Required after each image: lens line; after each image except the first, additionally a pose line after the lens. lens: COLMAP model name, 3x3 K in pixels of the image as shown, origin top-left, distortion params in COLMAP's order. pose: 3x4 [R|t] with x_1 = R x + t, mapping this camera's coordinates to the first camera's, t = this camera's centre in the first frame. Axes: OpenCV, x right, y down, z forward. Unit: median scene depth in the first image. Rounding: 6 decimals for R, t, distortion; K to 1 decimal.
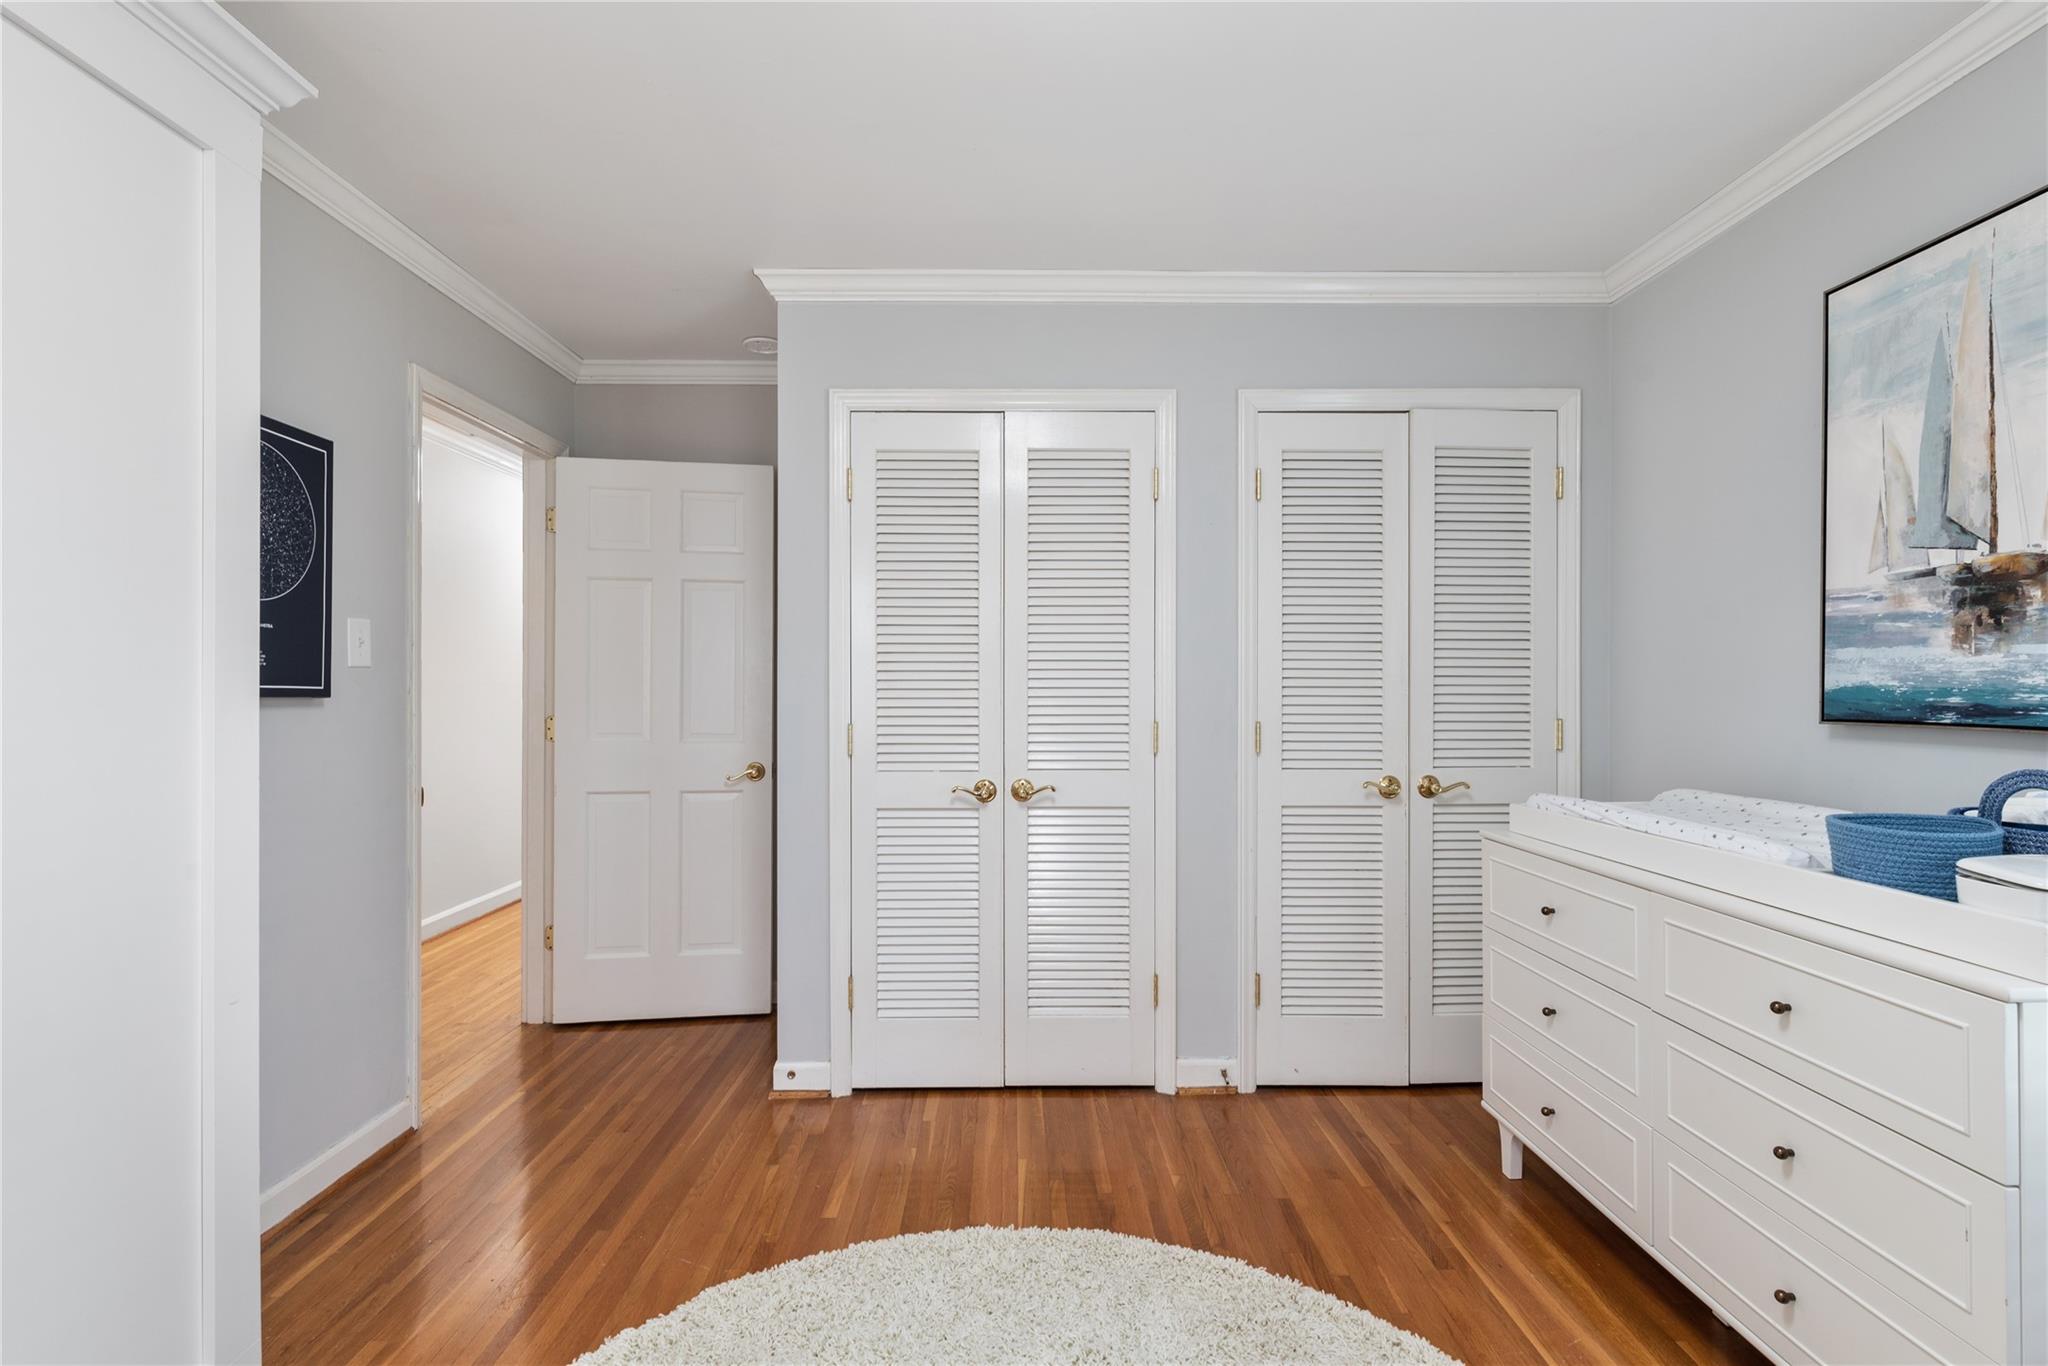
lens RADIAL K [[931.4, 0, 1017.9], [0, 931.4, 688.5], [0, 0, 1]] dist [-0.001742, -0.000381]
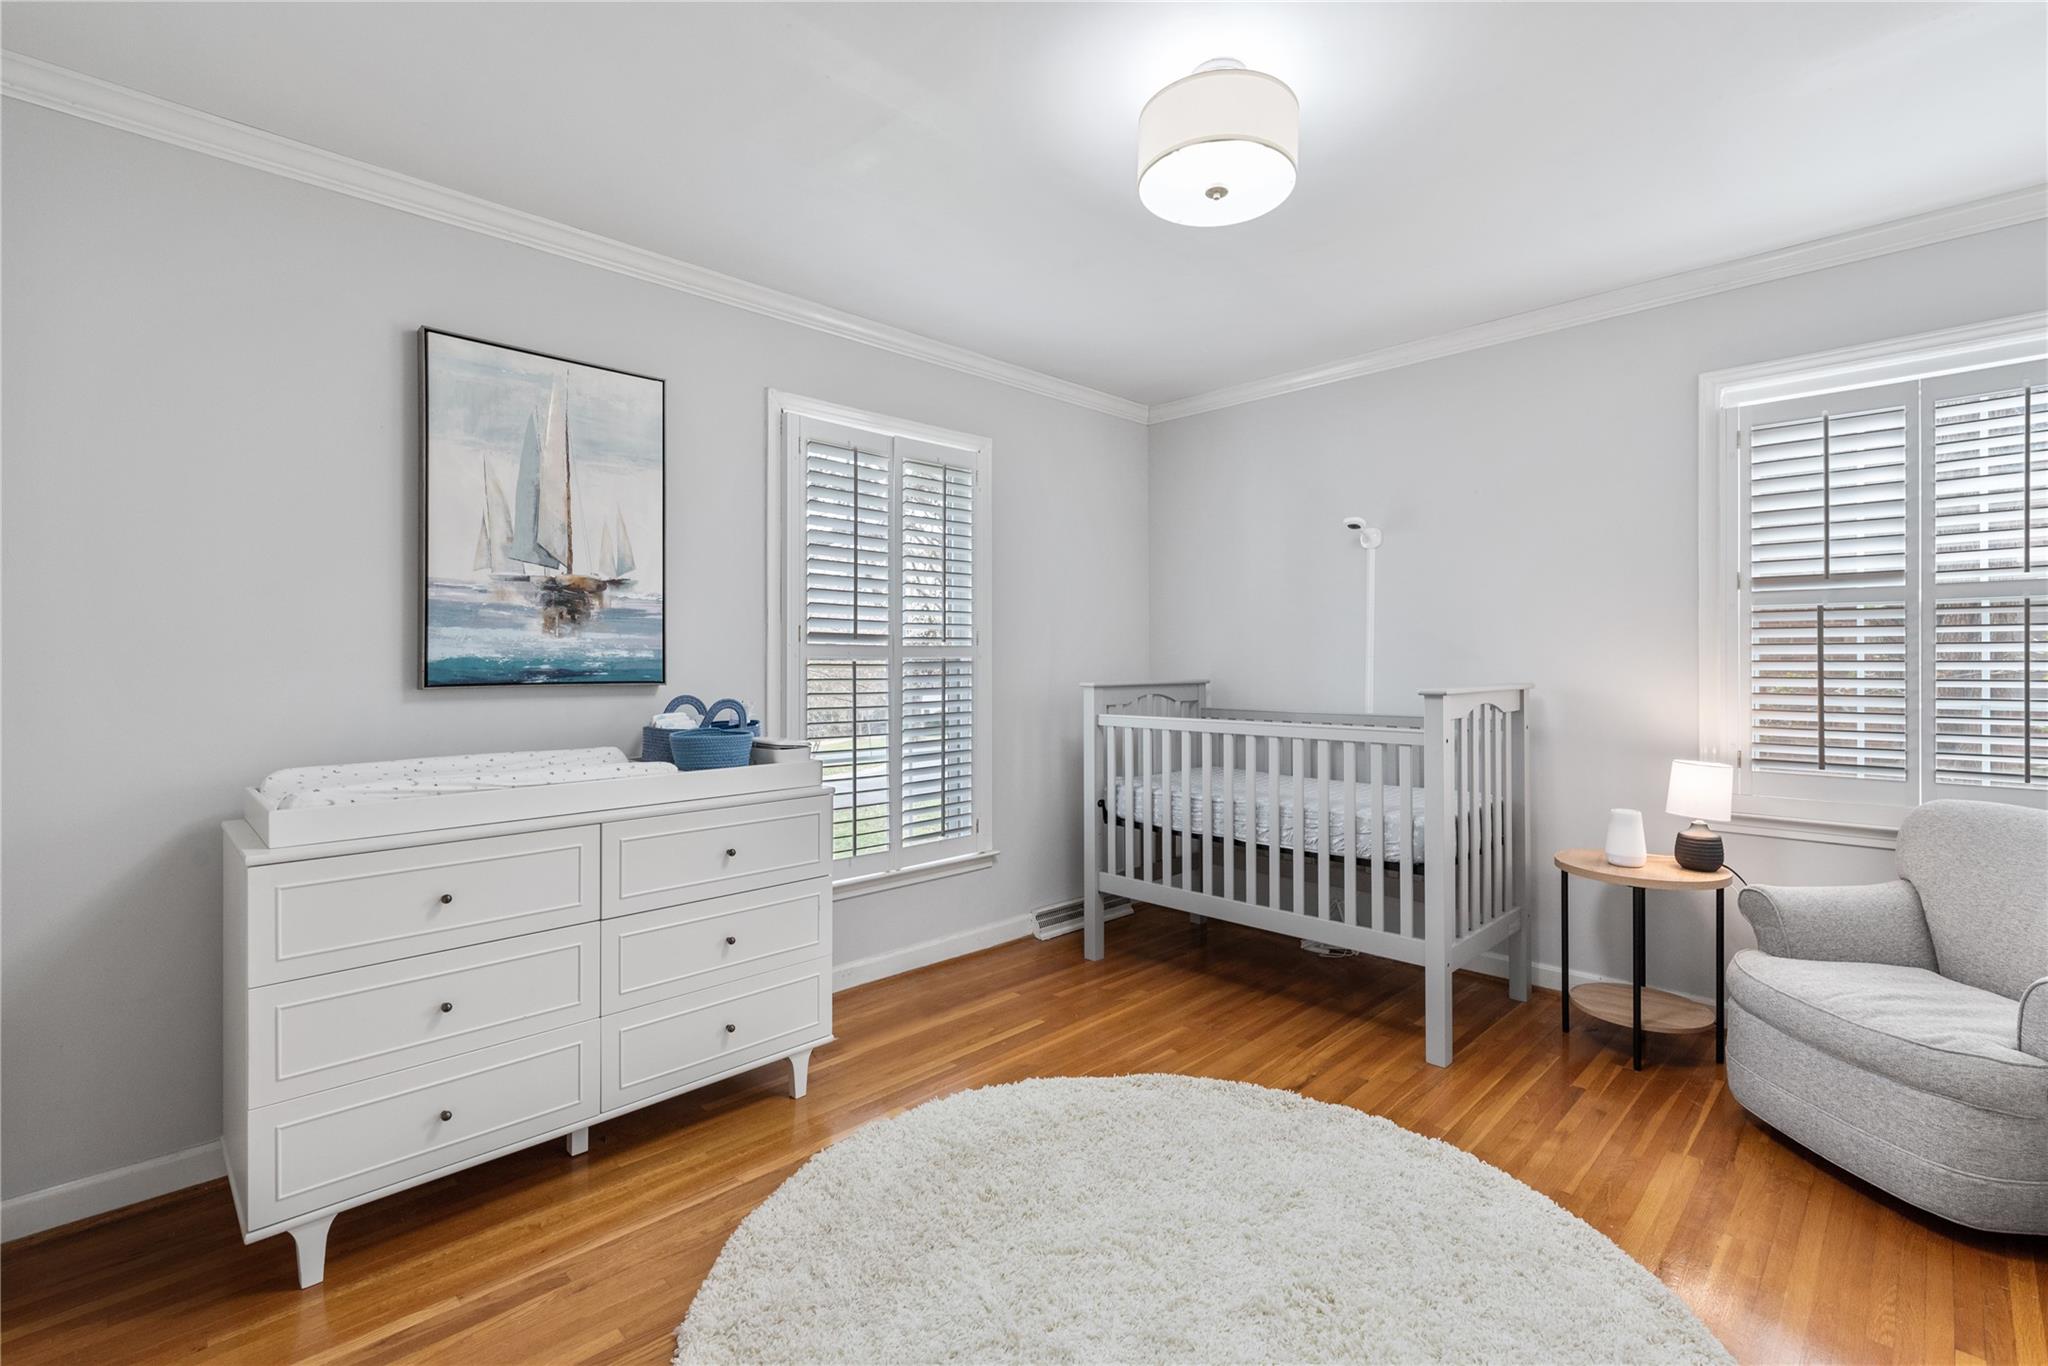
lens RADIAL K [[931.4, 0, 1016.1], [0, 931.4, 665.9], [0, 0, 1]] dist [-0.001742, -0.000381]
pose [[-0.698477, 0.000493, 0.715633, -0.584357], [0.006254, 0.999966, 0.005415, 0.007145], [-0.715606, 0.008258, -0.698456, 1.471512]]
